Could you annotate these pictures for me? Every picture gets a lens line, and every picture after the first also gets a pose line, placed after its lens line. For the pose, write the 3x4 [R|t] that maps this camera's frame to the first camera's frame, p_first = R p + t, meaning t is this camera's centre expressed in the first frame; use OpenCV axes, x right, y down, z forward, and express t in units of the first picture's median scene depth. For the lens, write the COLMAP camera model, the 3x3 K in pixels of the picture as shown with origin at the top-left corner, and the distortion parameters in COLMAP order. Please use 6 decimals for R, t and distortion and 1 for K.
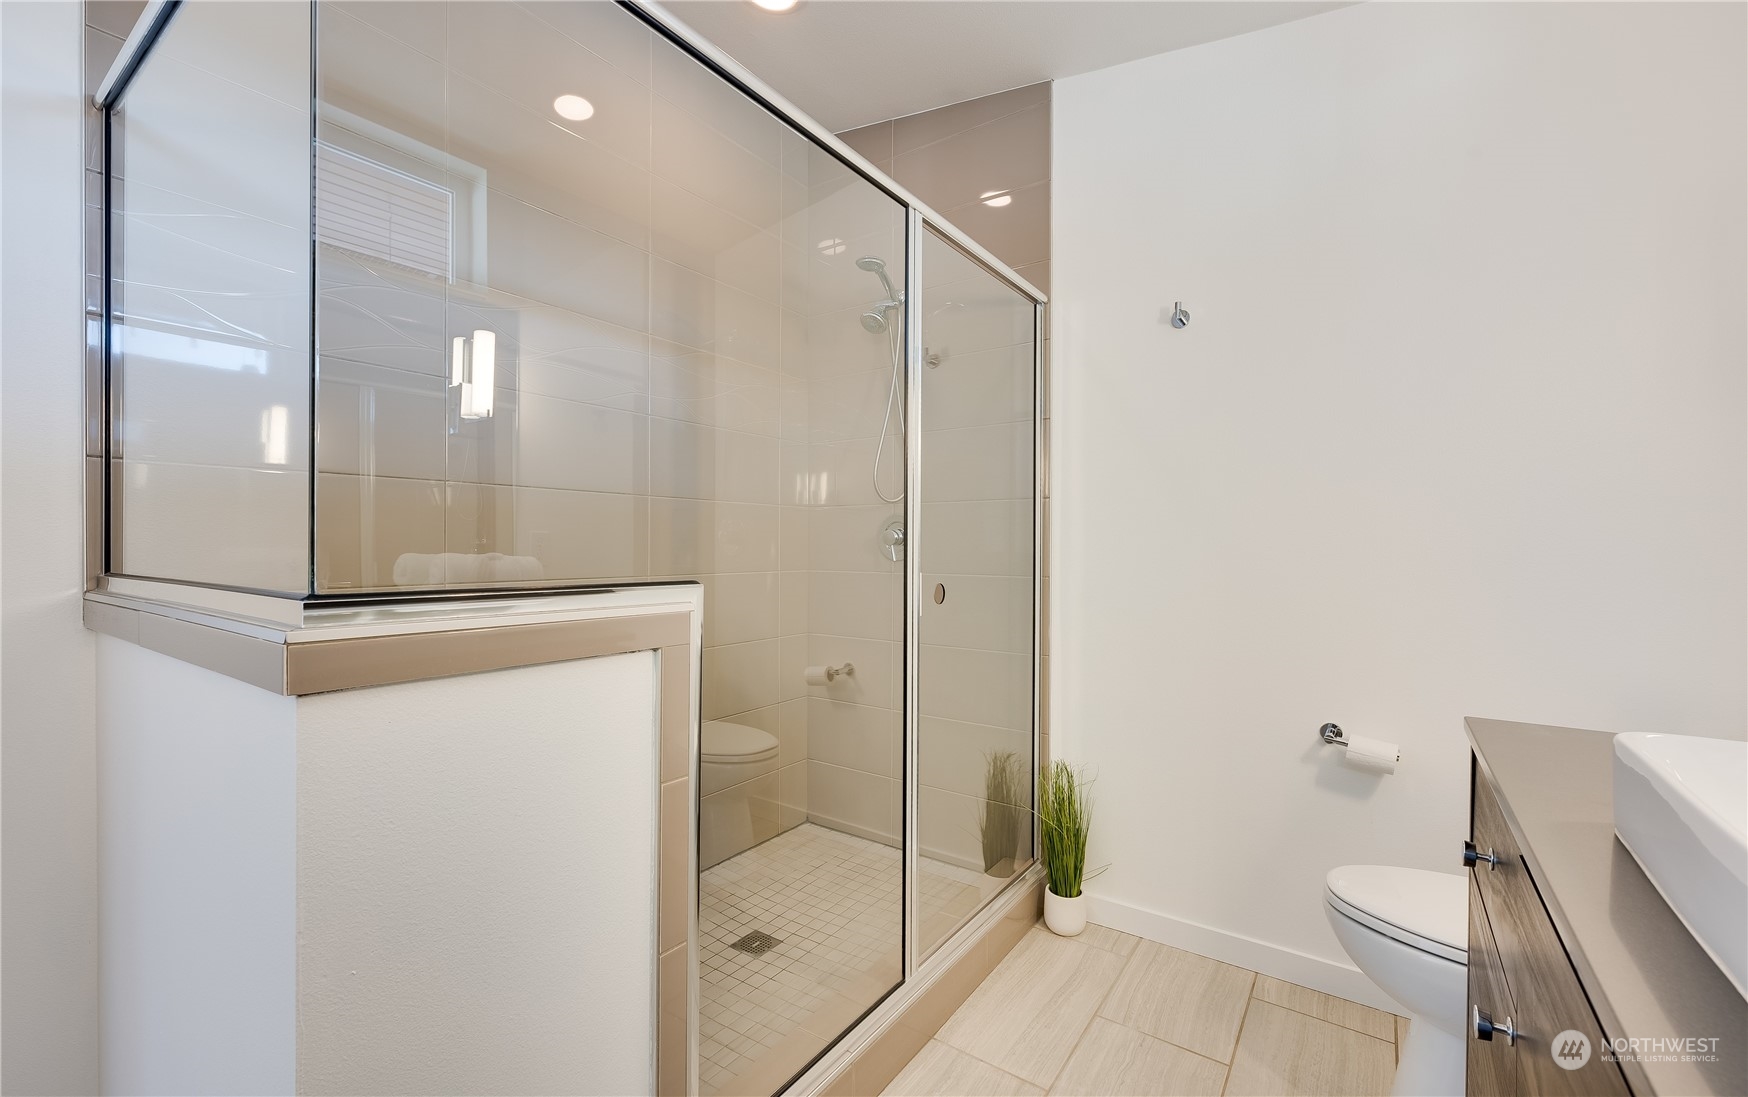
lens RADIAL K [[718.9, 0, 874.0], [0, 718.9, 548.5], [0, 0, 1]] dist [0.000203, 0.000037]
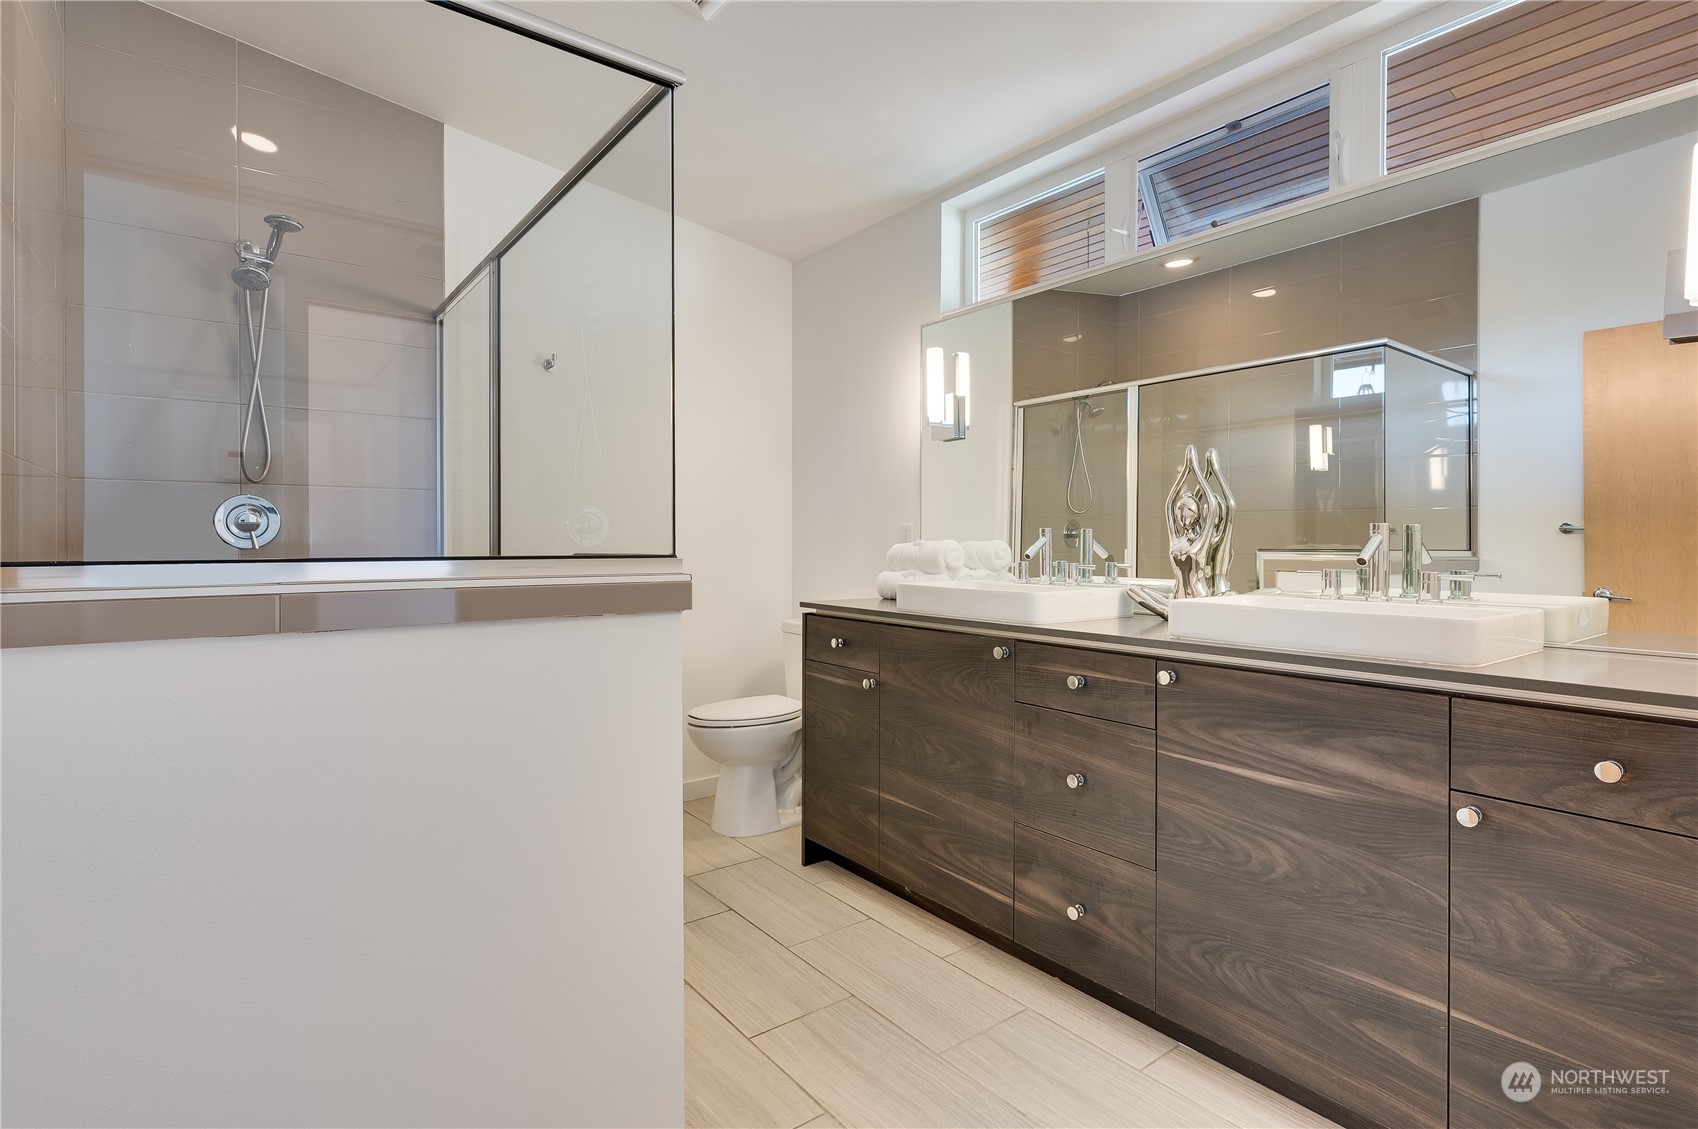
lens RADIAL K [[833.0, 0, 847.7], [0, 833.0, 533.2], [0, 0, 1]] dist [0.000197, 0.000351]
pose [[0.300716, -0.003634, 0.953707, -0.905424], [0.003720, 0.999990, 0.002637, -0.006469], [-0.953706, 0.002754, 0.300727, -0.002201]]
